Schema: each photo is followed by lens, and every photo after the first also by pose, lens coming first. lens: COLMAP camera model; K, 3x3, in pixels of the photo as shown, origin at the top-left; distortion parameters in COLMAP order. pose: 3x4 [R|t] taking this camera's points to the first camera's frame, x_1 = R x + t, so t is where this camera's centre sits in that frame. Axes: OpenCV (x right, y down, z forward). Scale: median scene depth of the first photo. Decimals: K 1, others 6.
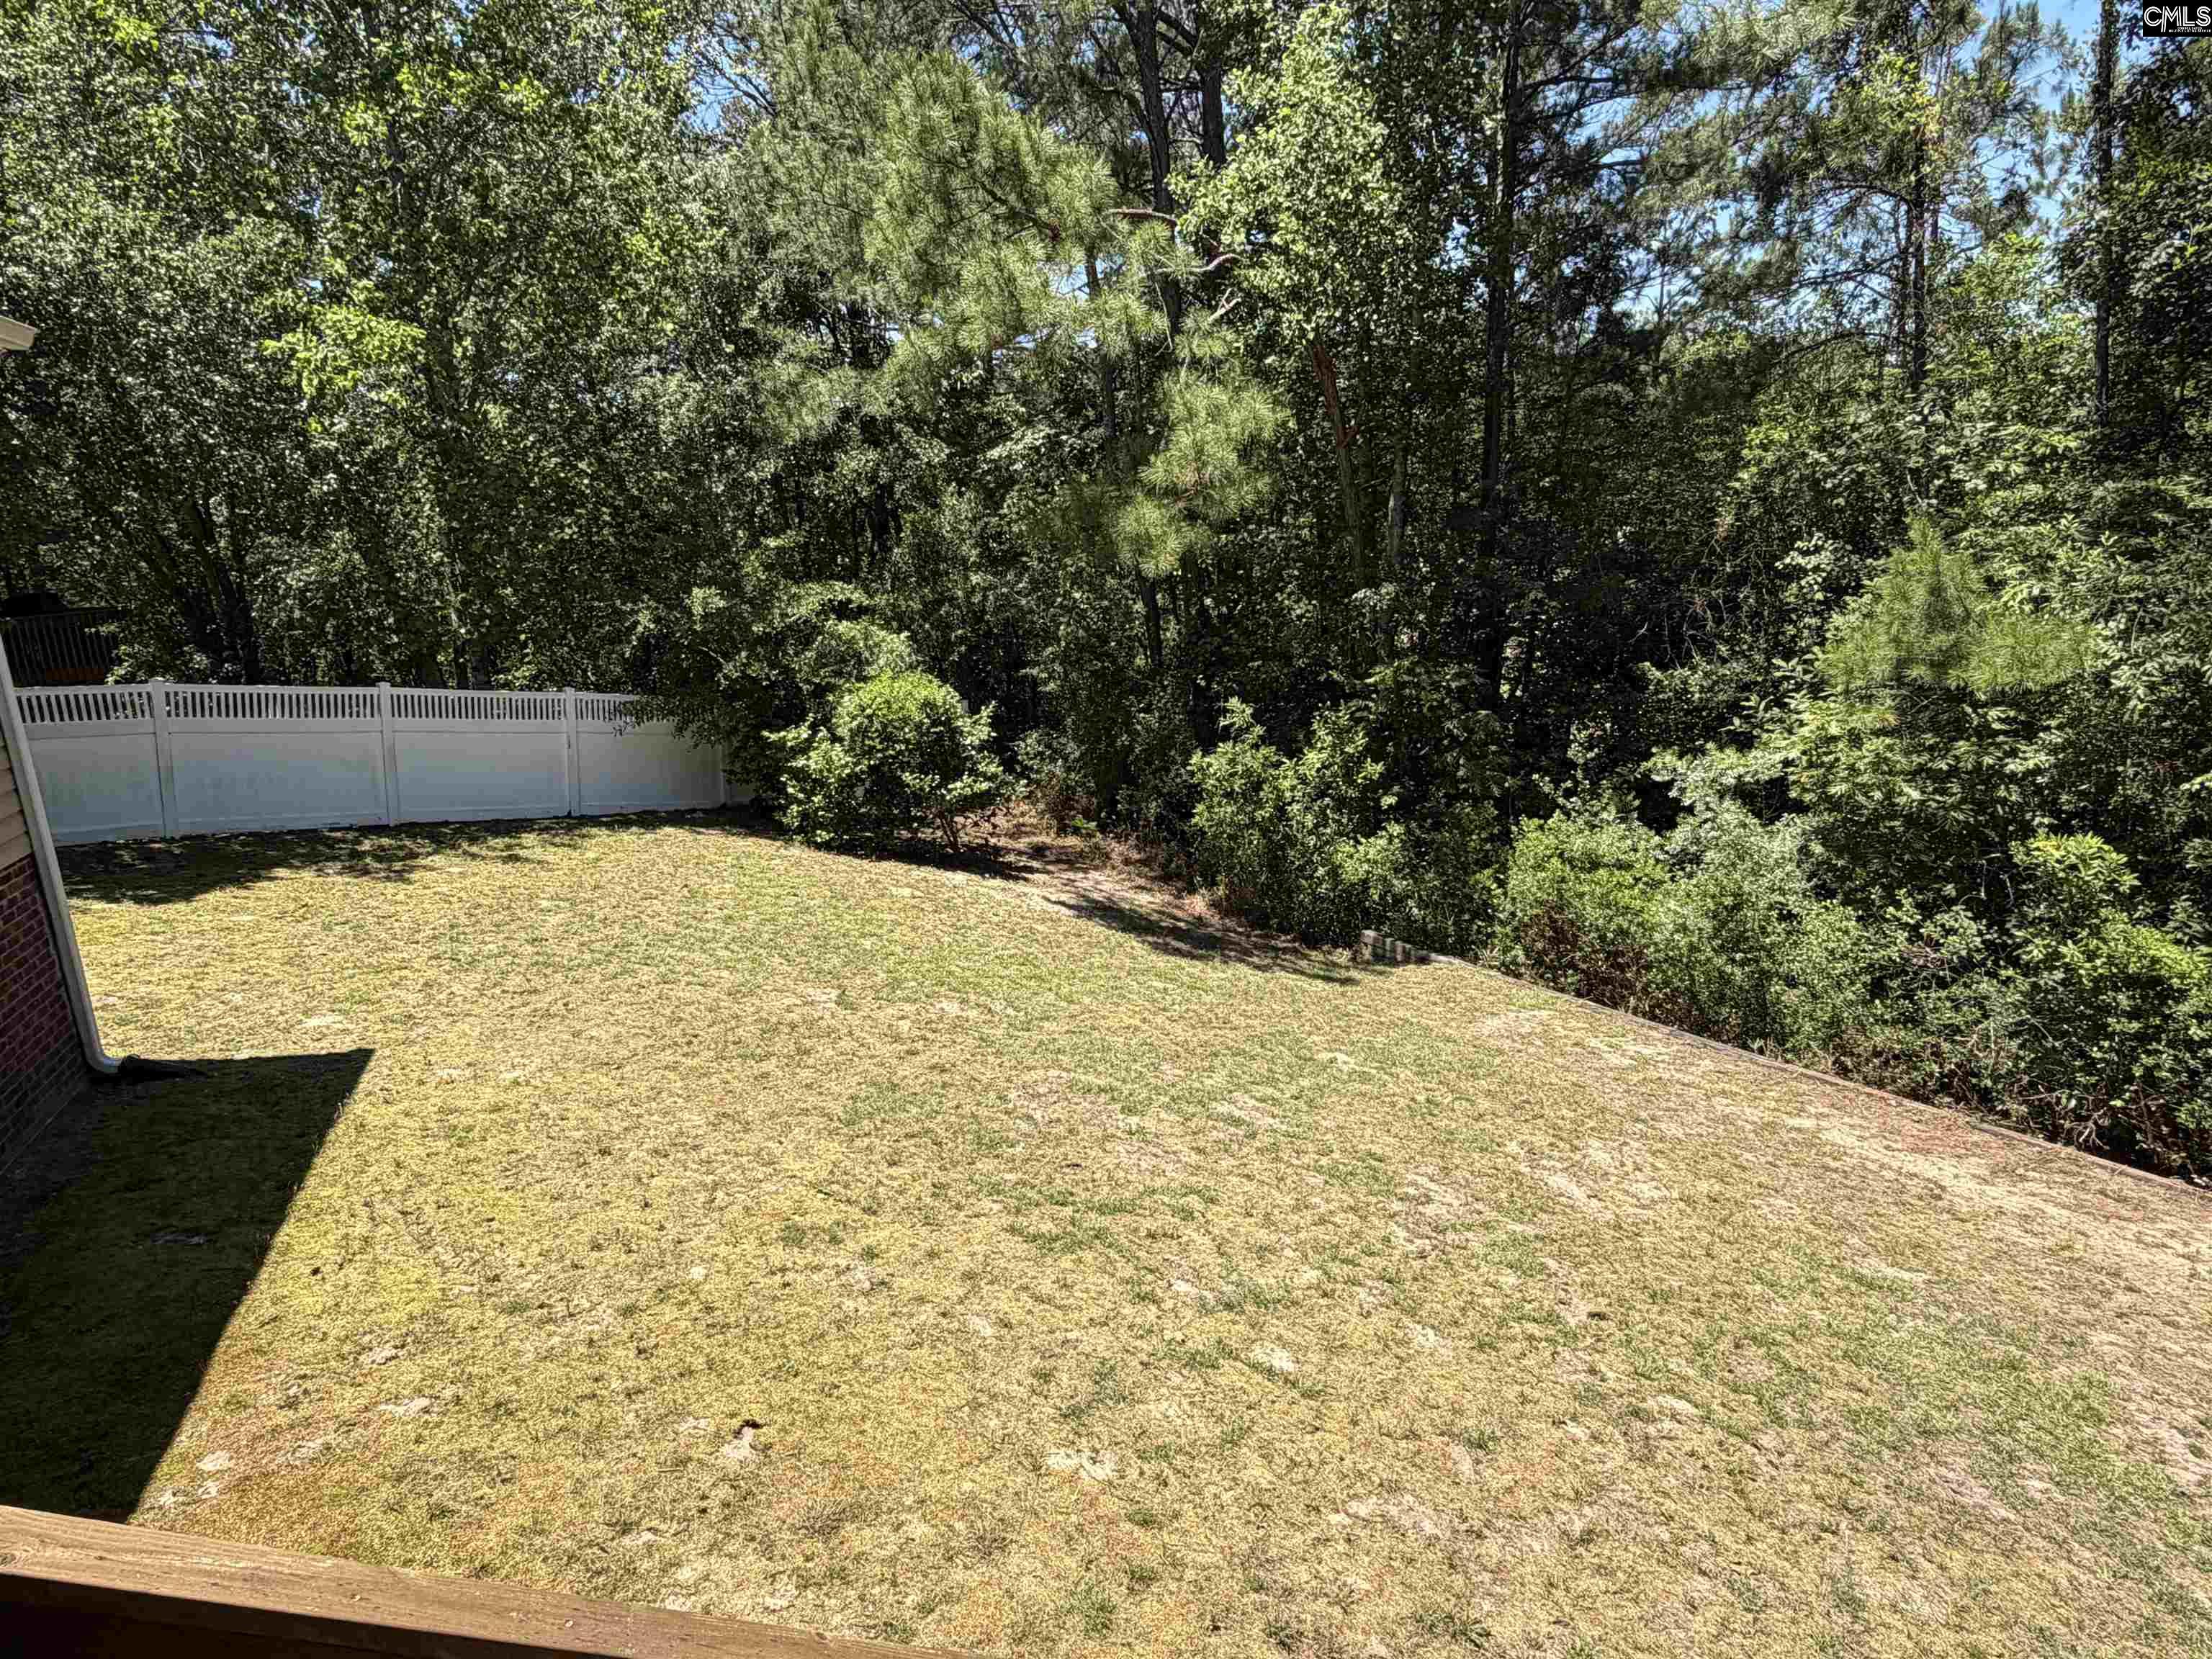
lens RADIAL K [[1327.6, 0, 1107.1], [0, 1327.6, 835.4], [0, 0, 1]] dist [-0.007573, 0.002104]
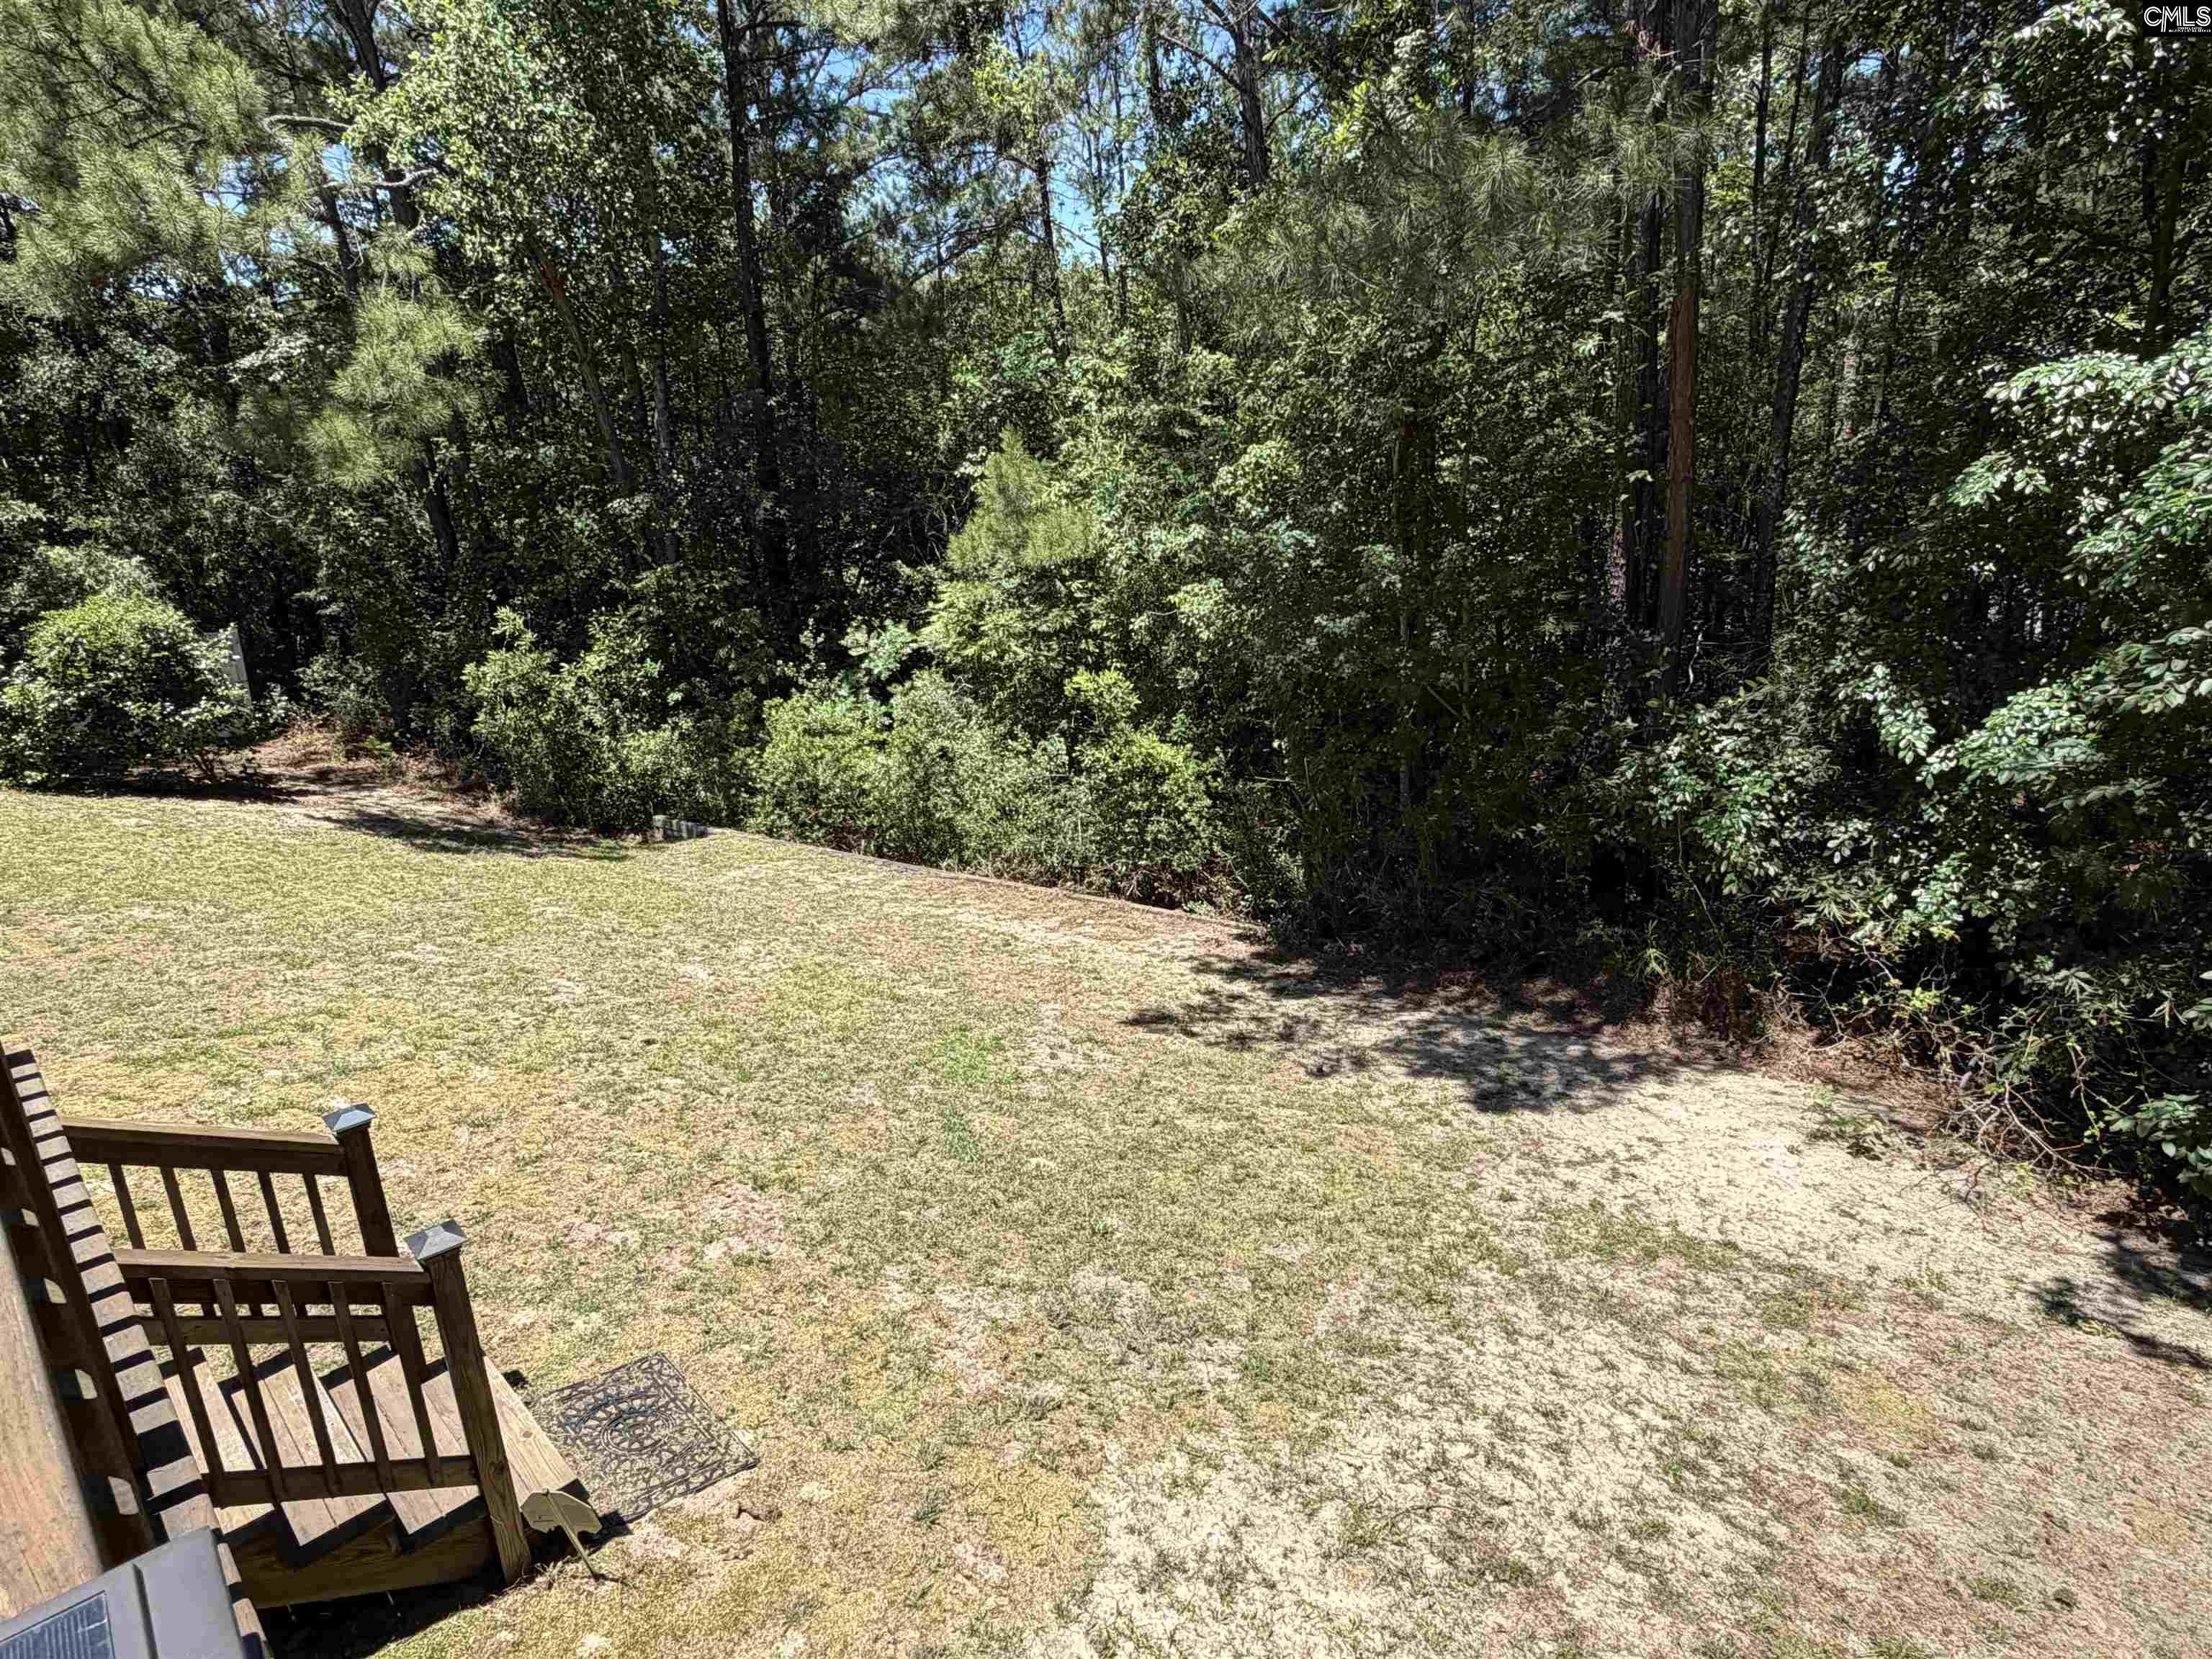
lens RADIAL K [[1327.6, 0, 1121.5], [0, 1327.6, 837.4], [0, 0, 1]] dist [-0.007573, 0.002104]
pose [[0.916801, -0.112806, 0.383080, 0.137414], [0.089645, 0.992927, 0.077847, 0.042396], [-0.389152, -0.037029, 0.920429, -0.170949]]
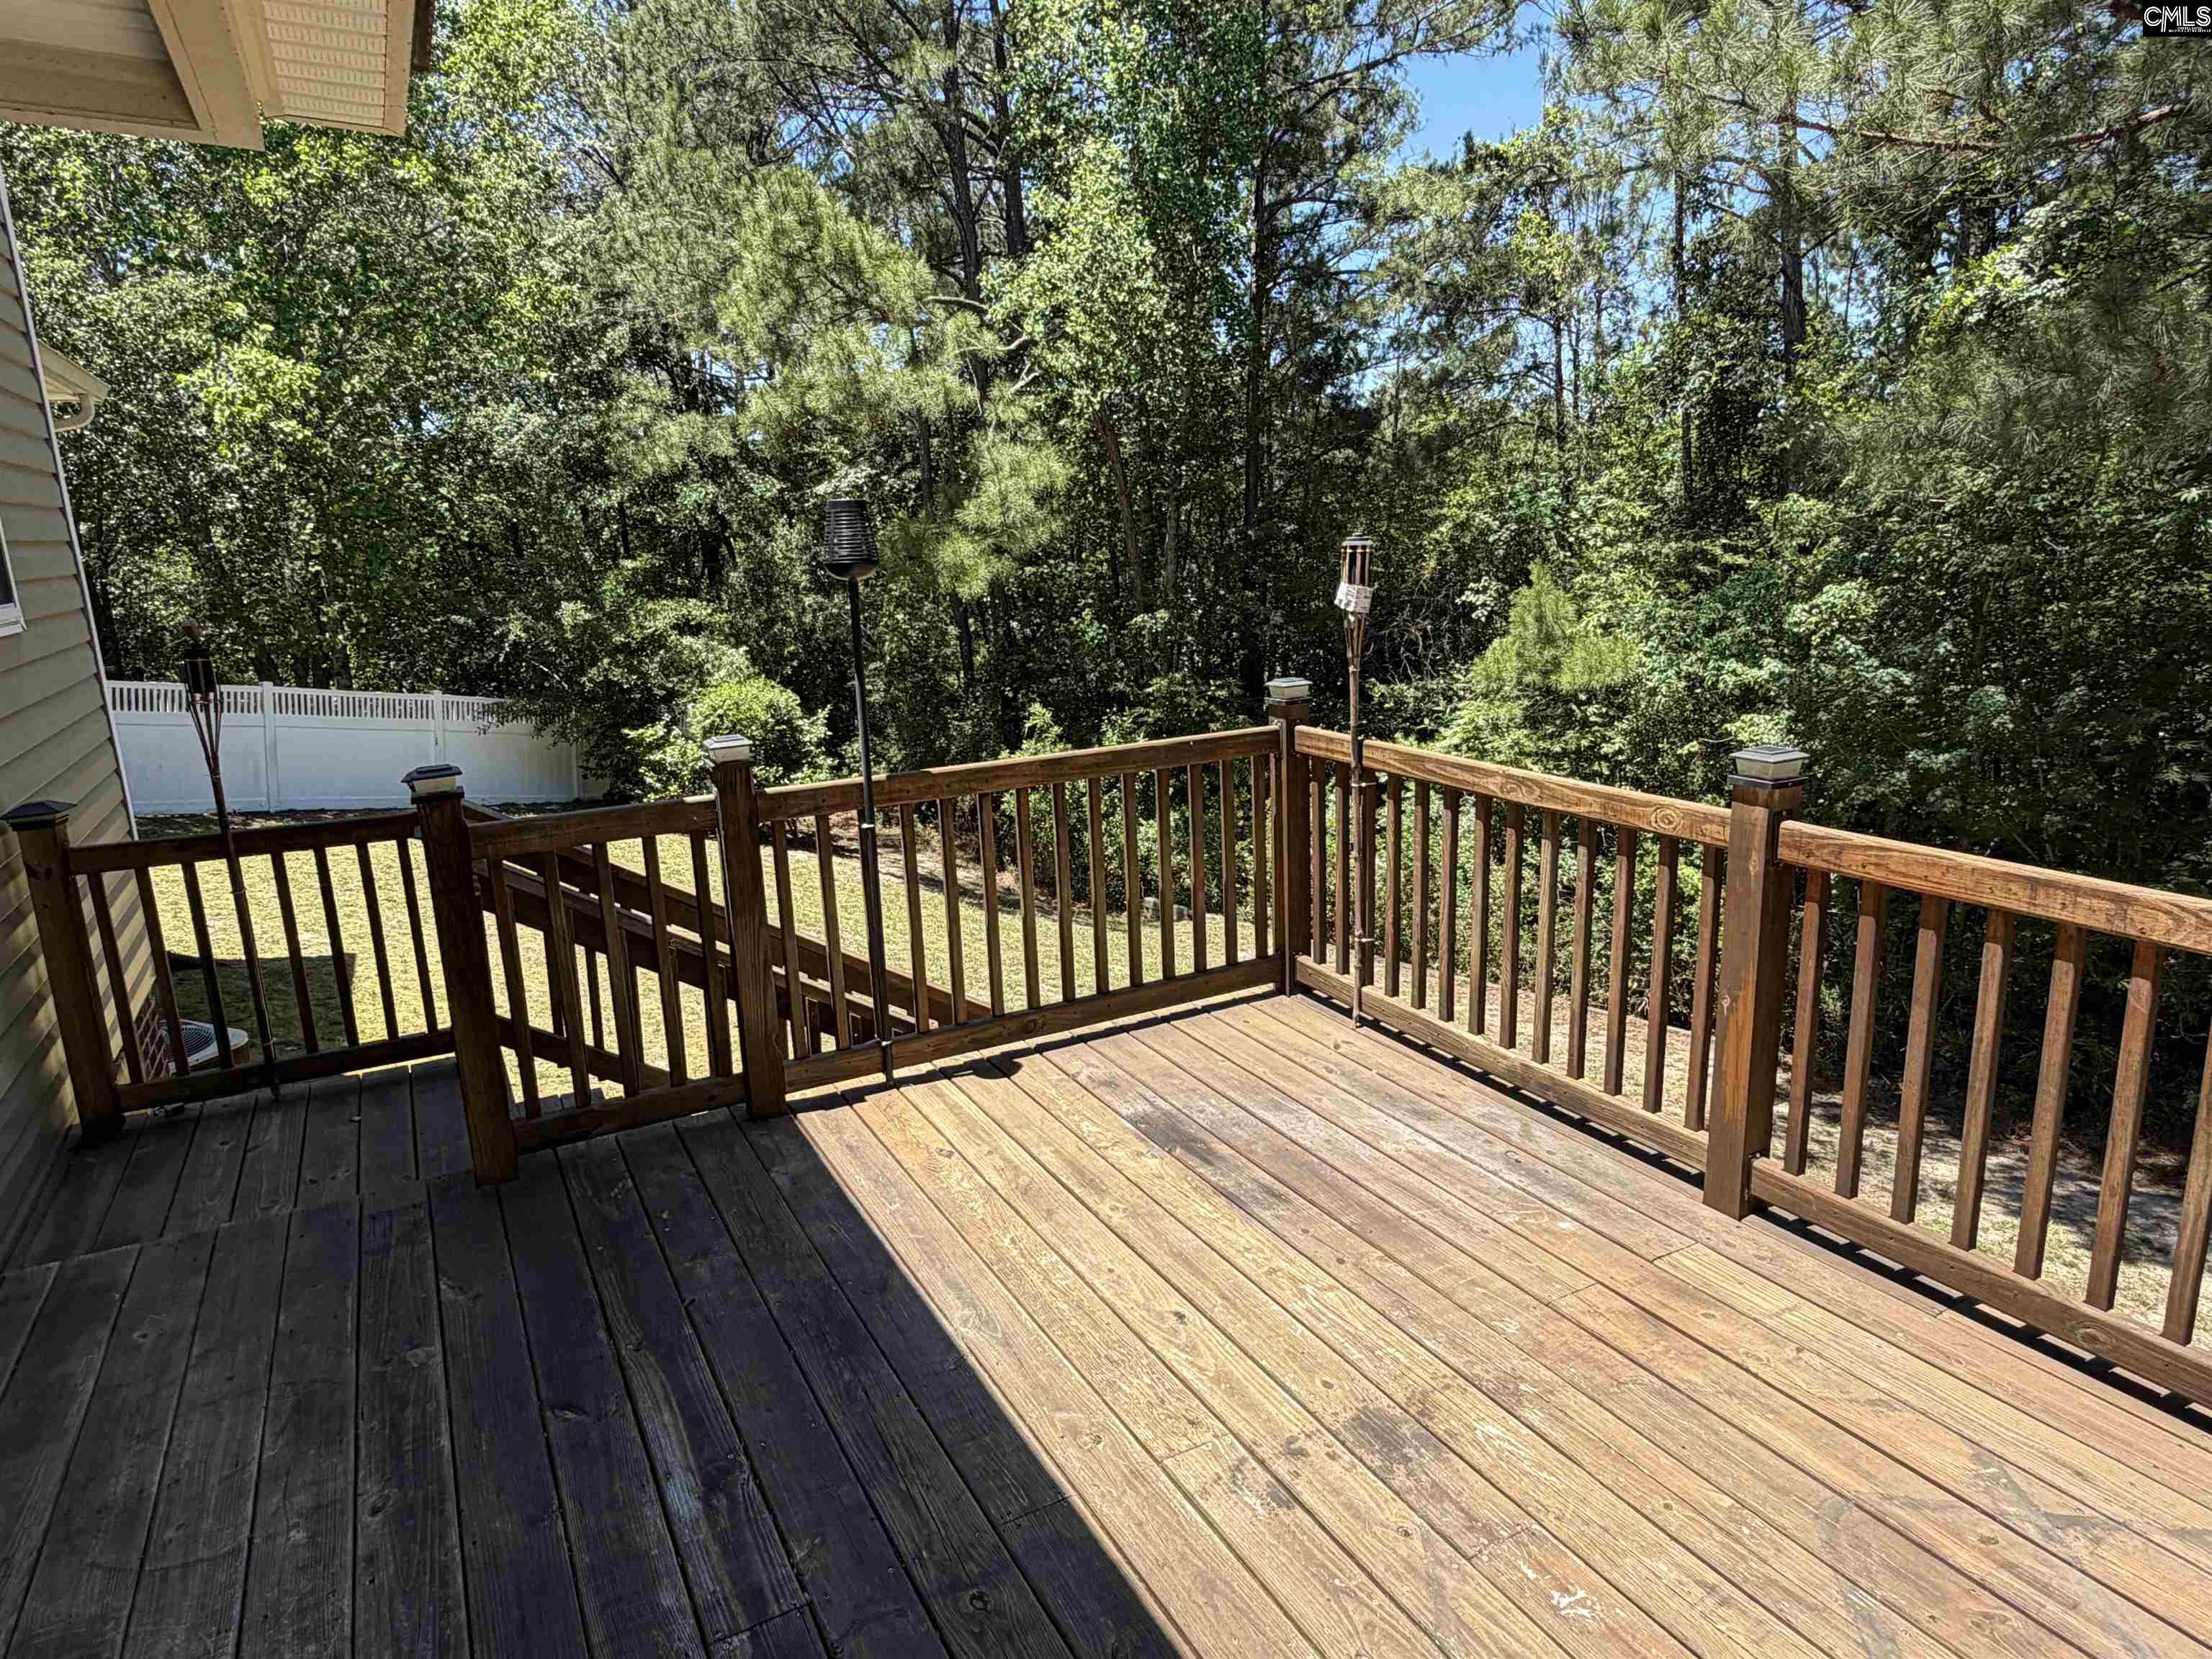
lens RADIAL K [[1327.6, 0, 1123.9], [0, 1327.6, 834.9], [0, 0, 1]] dist [-0.007573, 0.002104]
pose [[0.988136, -0.006783, 0.153431, -0.010683], [0.010602, 0.999654, -0.024085, 0.048029], [-0.153215, 0.025426, 0.987866, -0.202126]]
